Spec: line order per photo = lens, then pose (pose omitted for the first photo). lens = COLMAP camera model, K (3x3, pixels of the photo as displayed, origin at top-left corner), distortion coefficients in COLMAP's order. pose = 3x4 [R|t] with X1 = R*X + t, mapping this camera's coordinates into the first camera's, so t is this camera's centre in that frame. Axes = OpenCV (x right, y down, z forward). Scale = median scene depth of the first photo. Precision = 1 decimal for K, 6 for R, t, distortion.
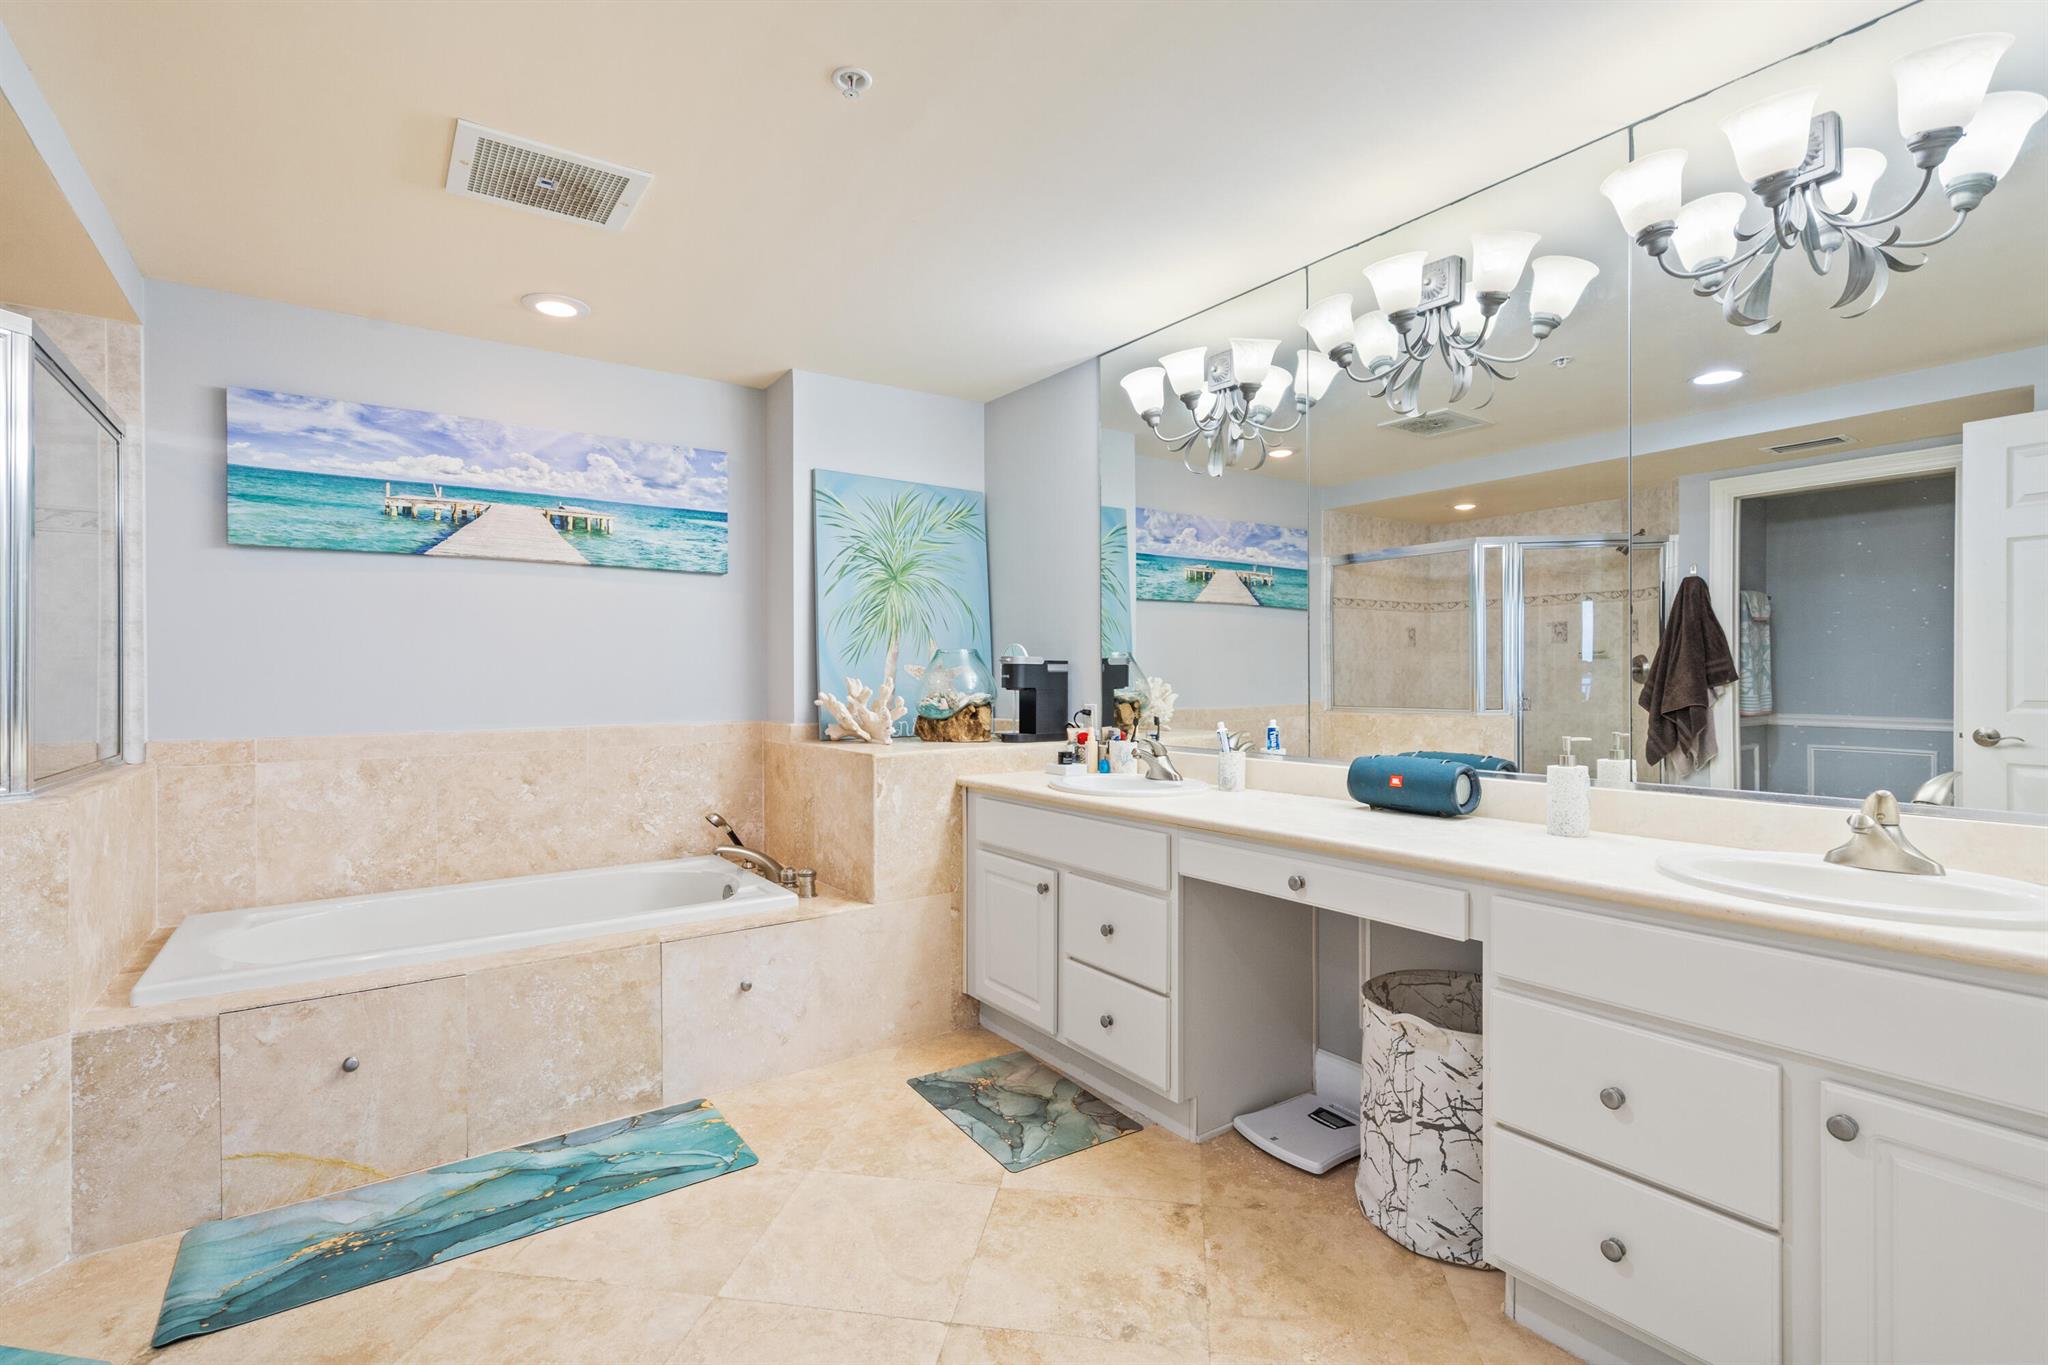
lens RADIAL K [[973.7, 0, 1004.2], [0, 973.7, 679.8], [0, 0, 1]] dist [-0.002947, 0.002878]
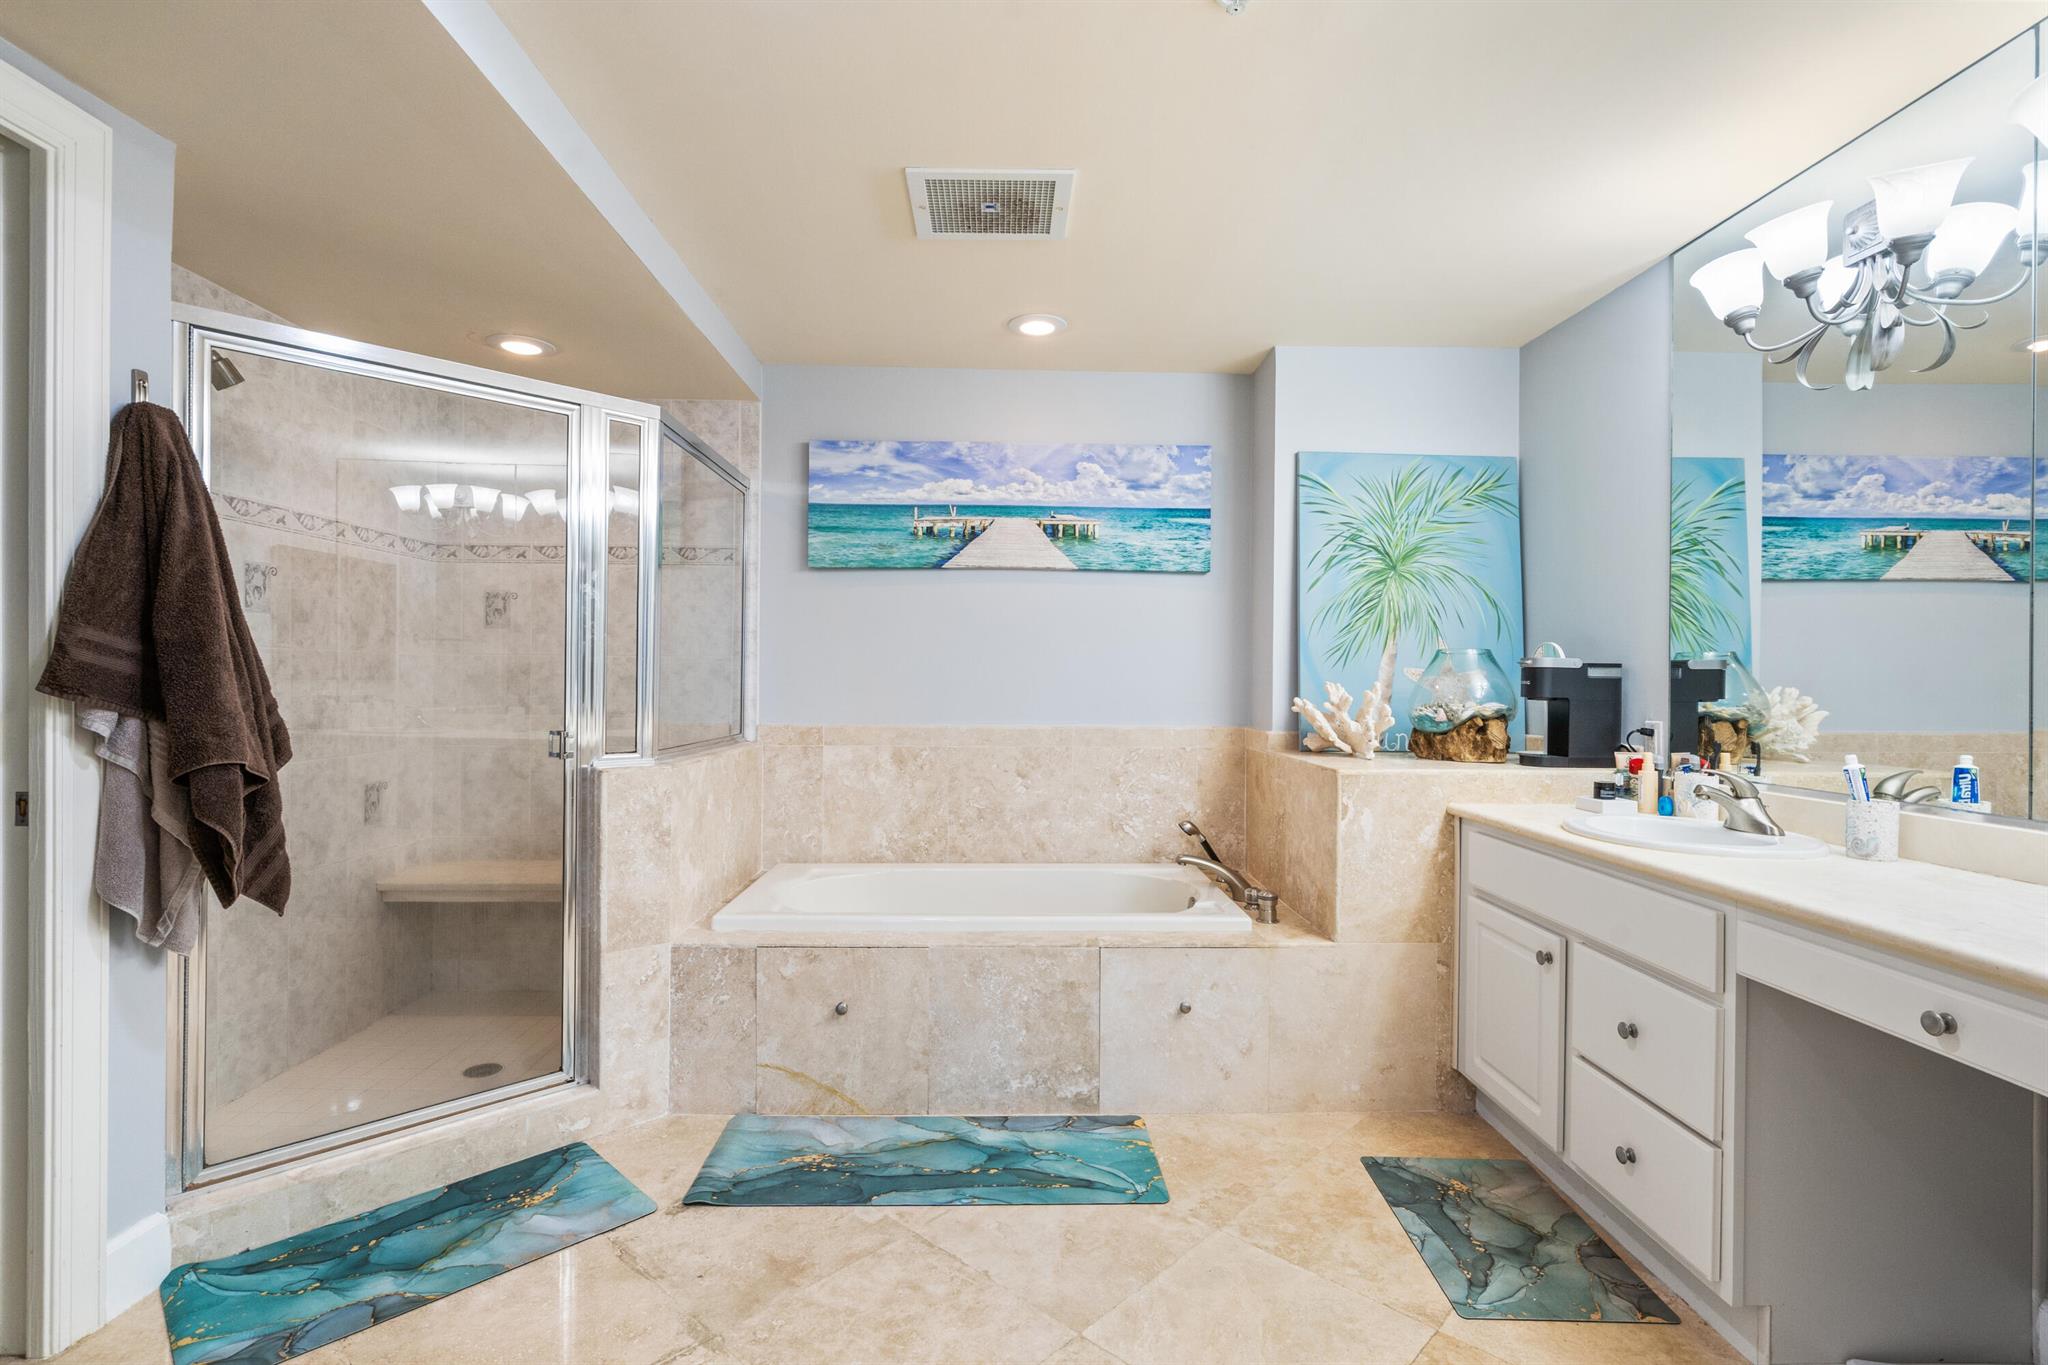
lens RADIAL K [[973.7, 0, 1027.9], [0, 973.7, 677.3], [0, 0, 1]] dist [-0.002947, 0.002878]
pose [[0.827452, 0.009664, -0.561453, 0.127021], [-0.013942, 0.999897, -0.003337, 0.000508], [0.561363, 0.010589, 0.827502, 0.126165]]
